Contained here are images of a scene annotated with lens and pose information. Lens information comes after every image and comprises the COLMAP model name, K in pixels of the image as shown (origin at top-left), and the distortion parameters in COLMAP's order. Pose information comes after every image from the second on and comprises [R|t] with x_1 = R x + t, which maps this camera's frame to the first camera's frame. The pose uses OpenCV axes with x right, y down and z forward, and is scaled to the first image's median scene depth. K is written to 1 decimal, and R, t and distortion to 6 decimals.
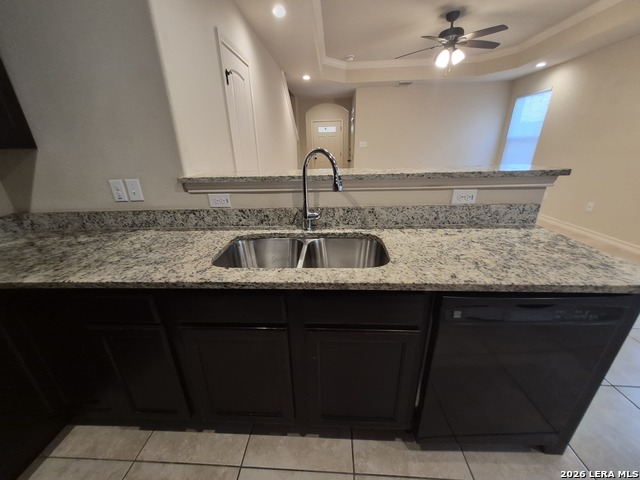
lens RADIAL K [[251.9, 0, 315.4], [0, 251.9, 242.6], [0, 0, 1]] dist [0.008860, -0.000331]
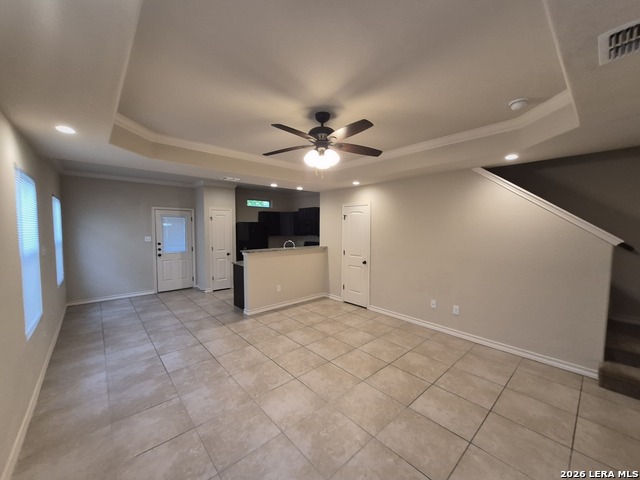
lens RADIAL K [[251.9, 0, 315.4], [0, 251.9, 242.6], [0, 0, 1]] dist [0.008860, -0.000331]
pose [[-0.706491, 0.070660, -0.704186, 0.782162], [-0.237031, 0.913914, 0.329512, -0.521644], [0.666848, 0.399711, -0.628923, 1.122015]]
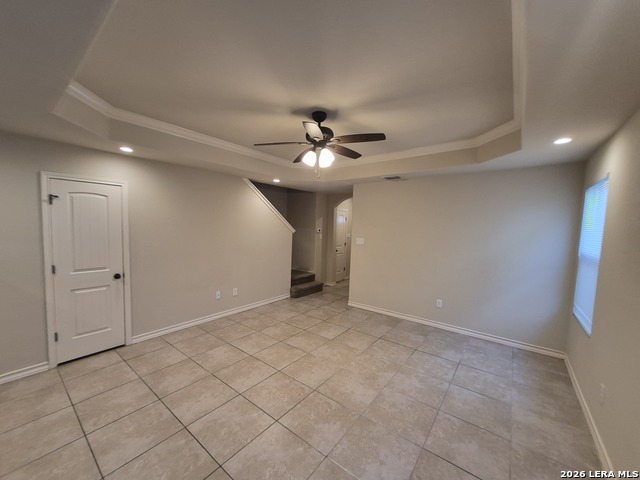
lens RADIAL K [[251.9, 0, 315.4], [0, 251.9, 242.6], [0, 0, 1]] dist [0.008860, -0.000331]
pose [[0.820617, 0.085061, -0.565113, 0.699786], [-0.246610, 0.944758, -0.215905, -0.202922], [0.515531, 0.316538, 0.796261, 0.301256]]
